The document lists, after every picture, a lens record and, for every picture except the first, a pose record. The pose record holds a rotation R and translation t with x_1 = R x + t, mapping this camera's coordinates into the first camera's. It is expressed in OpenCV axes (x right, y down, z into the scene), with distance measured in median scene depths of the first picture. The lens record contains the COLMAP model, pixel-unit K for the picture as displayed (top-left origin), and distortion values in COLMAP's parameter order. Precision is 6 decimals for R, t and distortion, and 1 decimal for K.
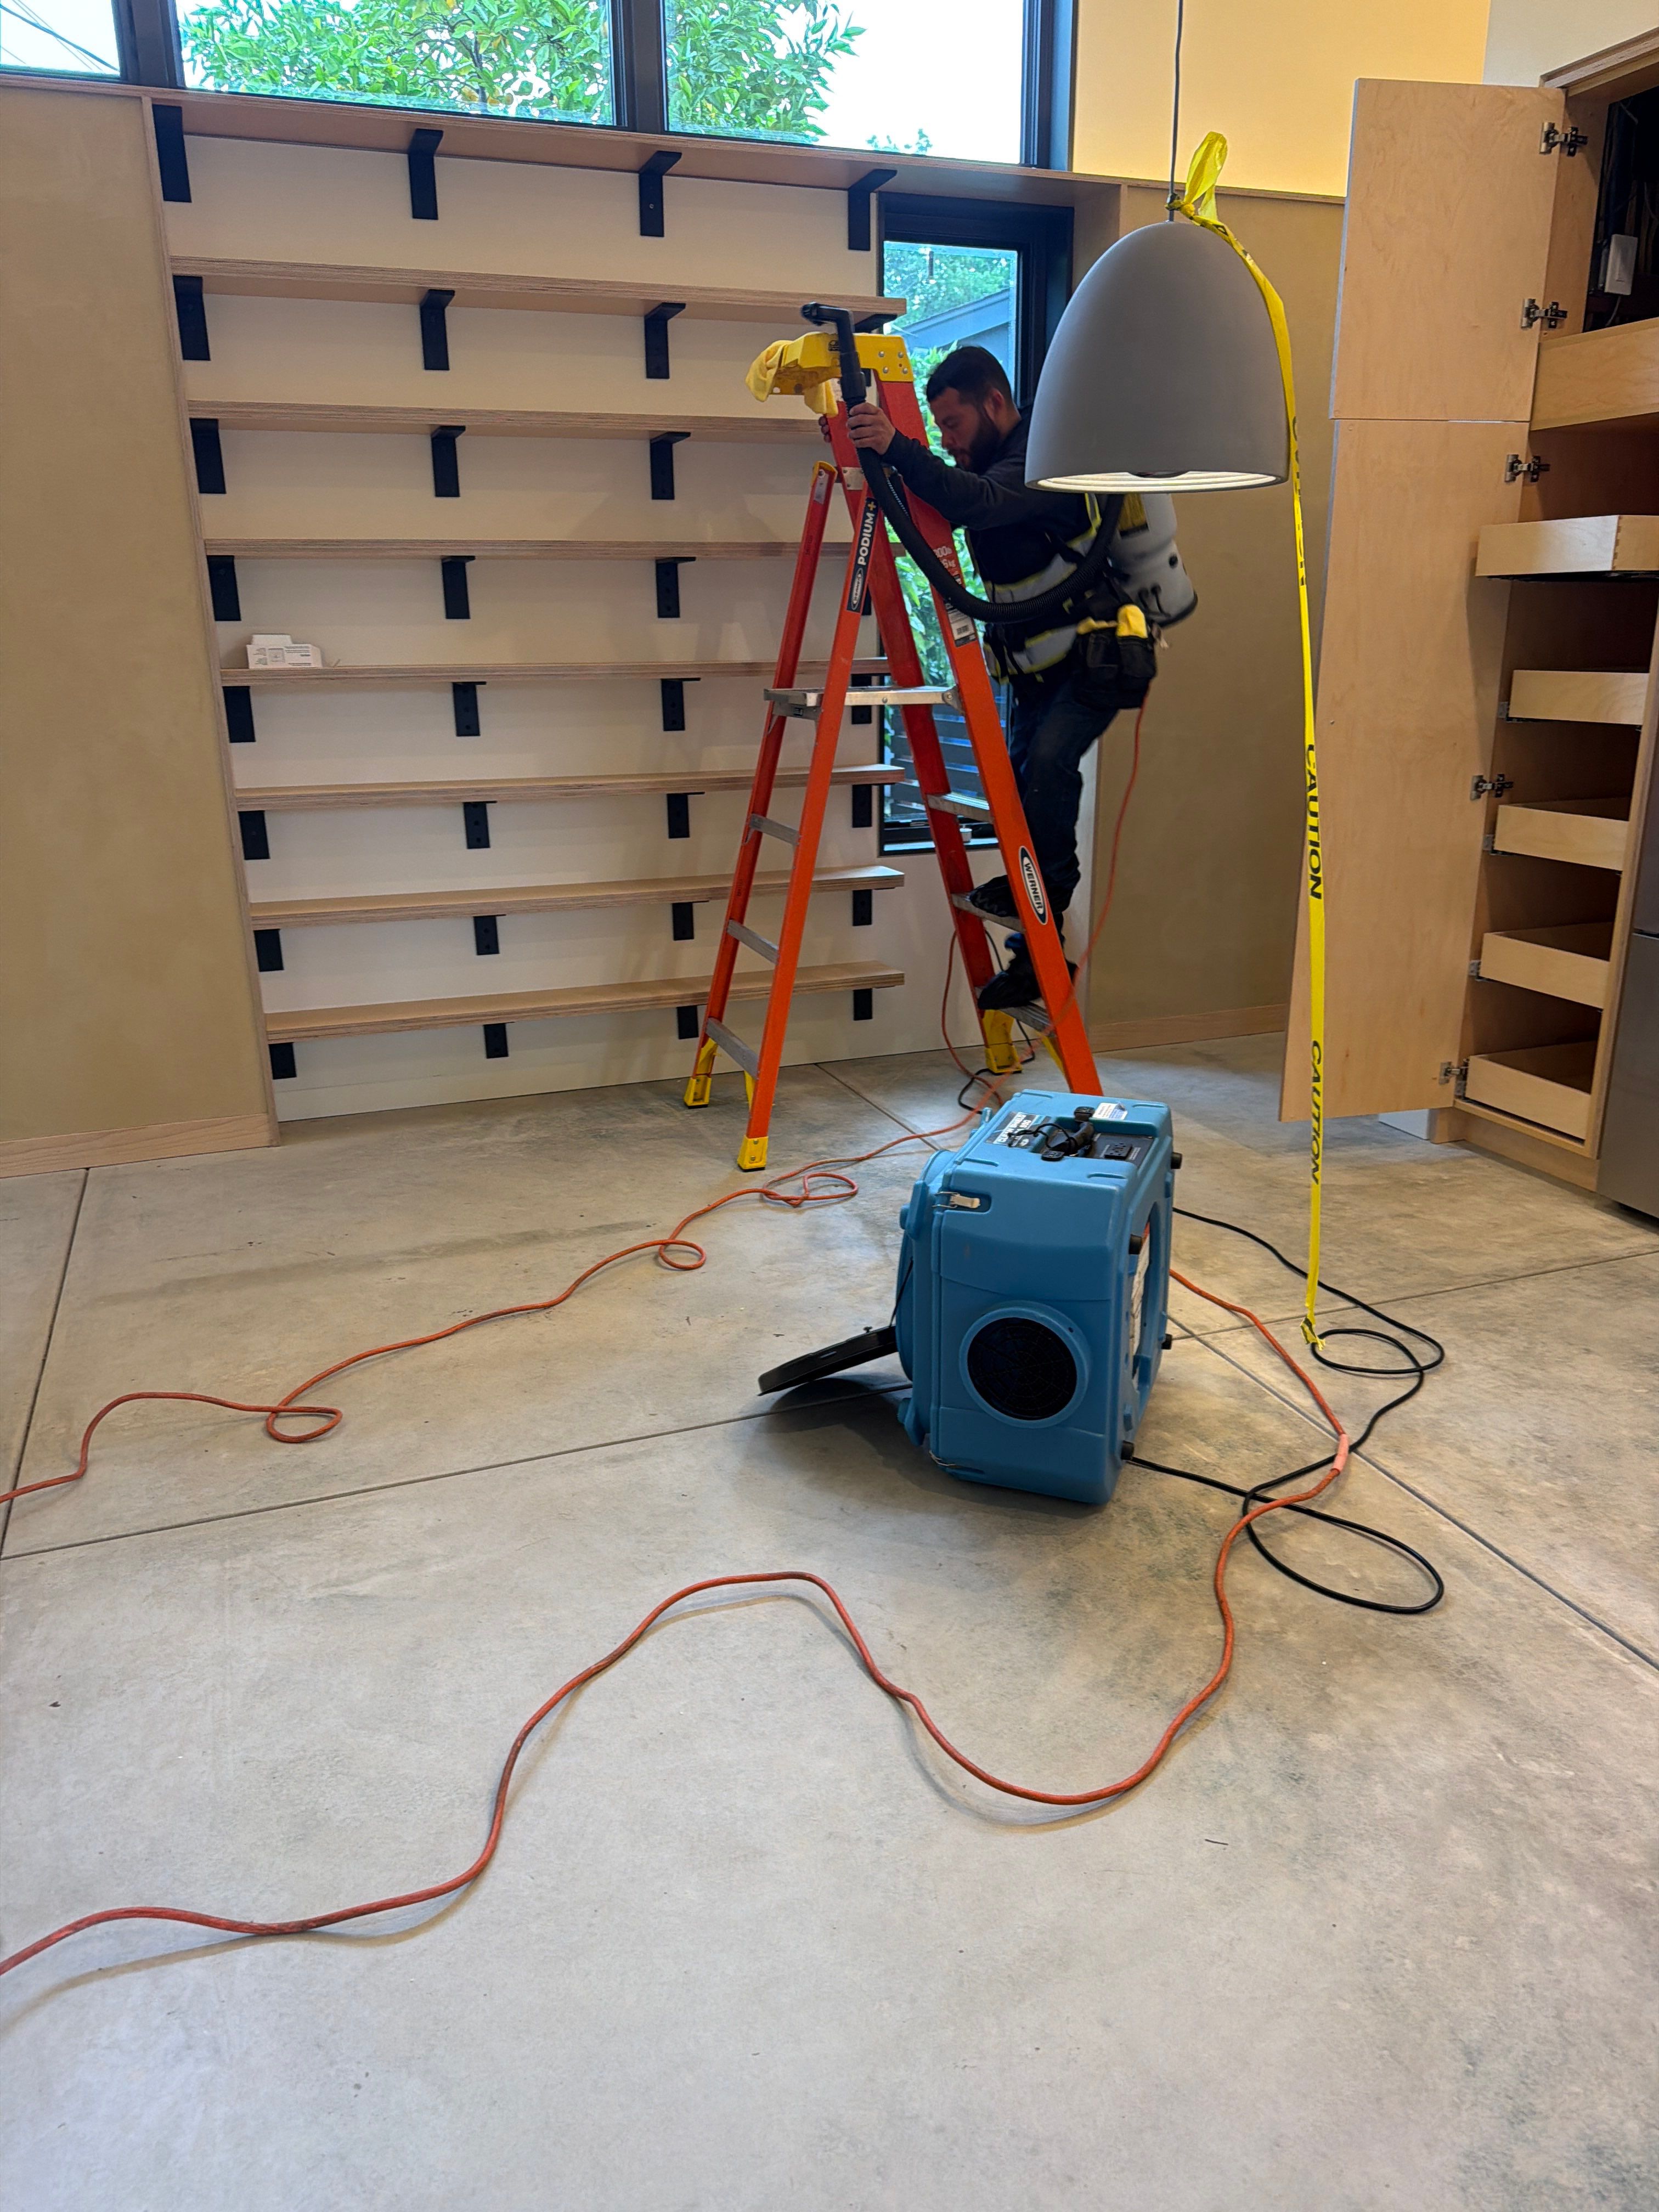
lens RADIAL K [[1597.7, 0, 848.2], [0, 1597.7, 1124.8], [0, 0, 1]] dist [0.007737, -0.012826]
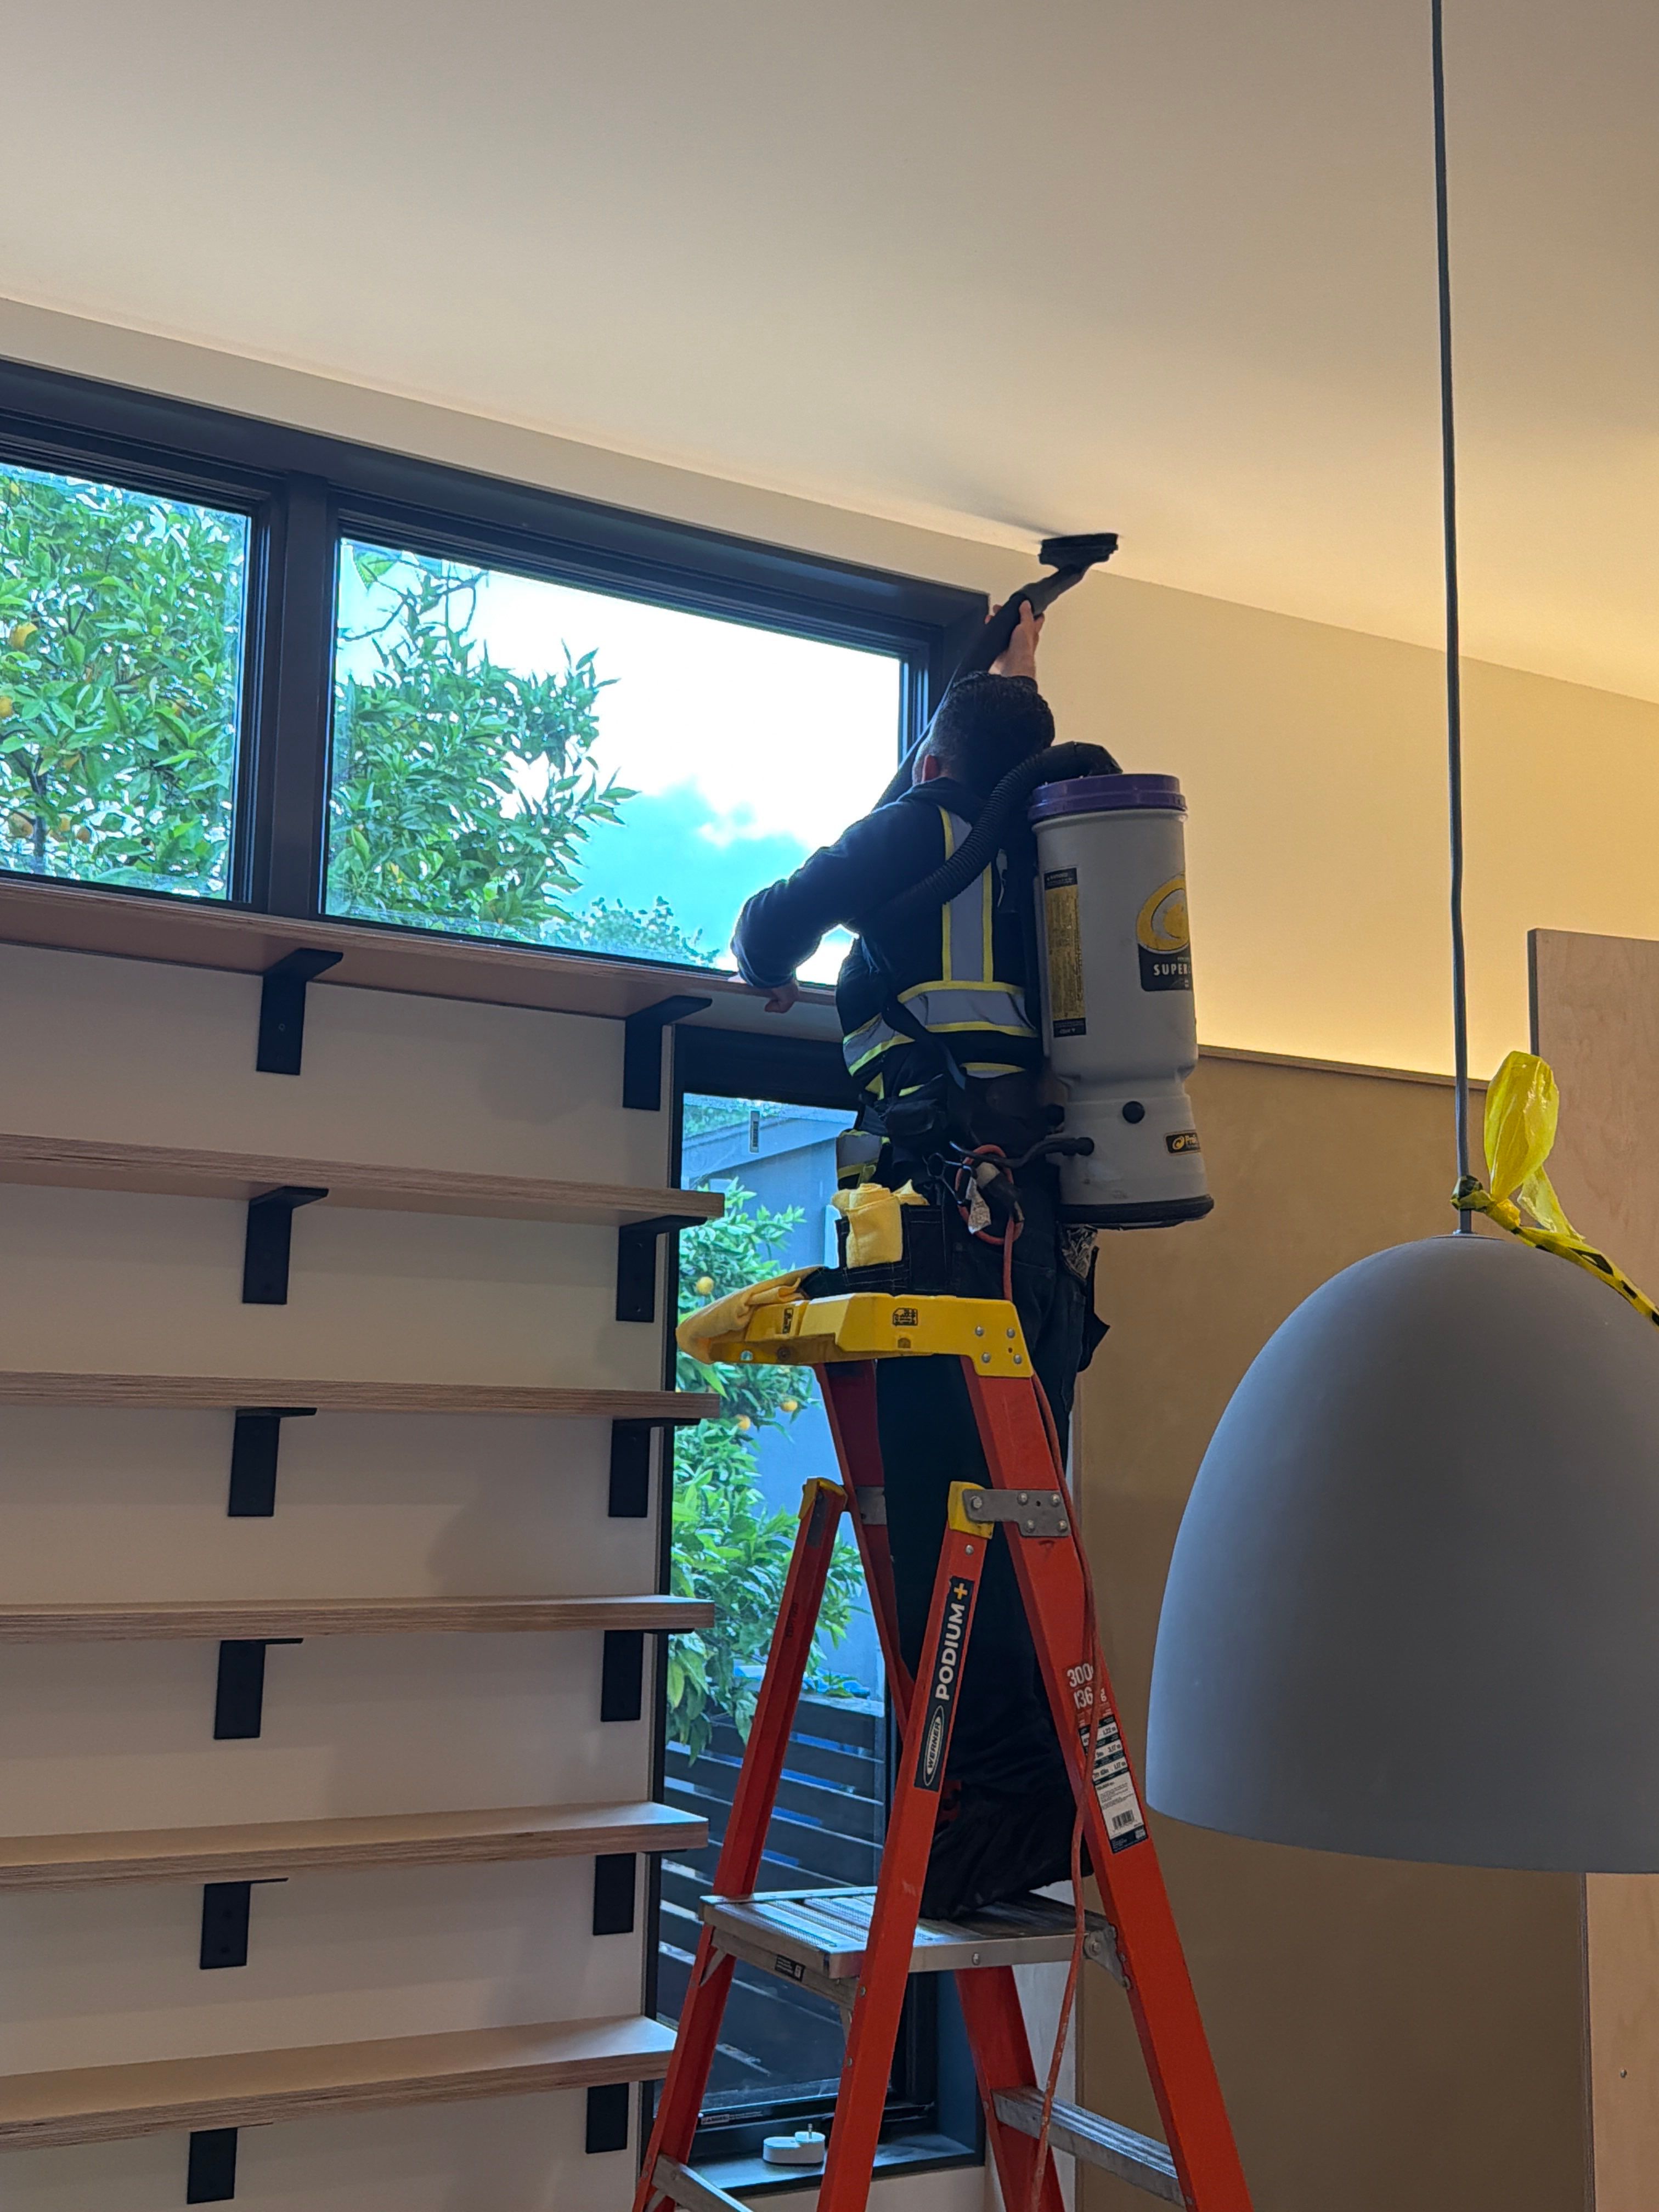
lens RADIAL K [[2151.5, 0, 849.1], [0, 2151.5, 1124.1], [0, 0, 1]] dist [0.108982, 0.000000]
pose [[0.988541, 0.050345, 0.142310, -0.024413], [0.016091, 0.902227, -0.430961, -0.160744], [-0.150092, 0.428313, 0.891078, 0.229361]]
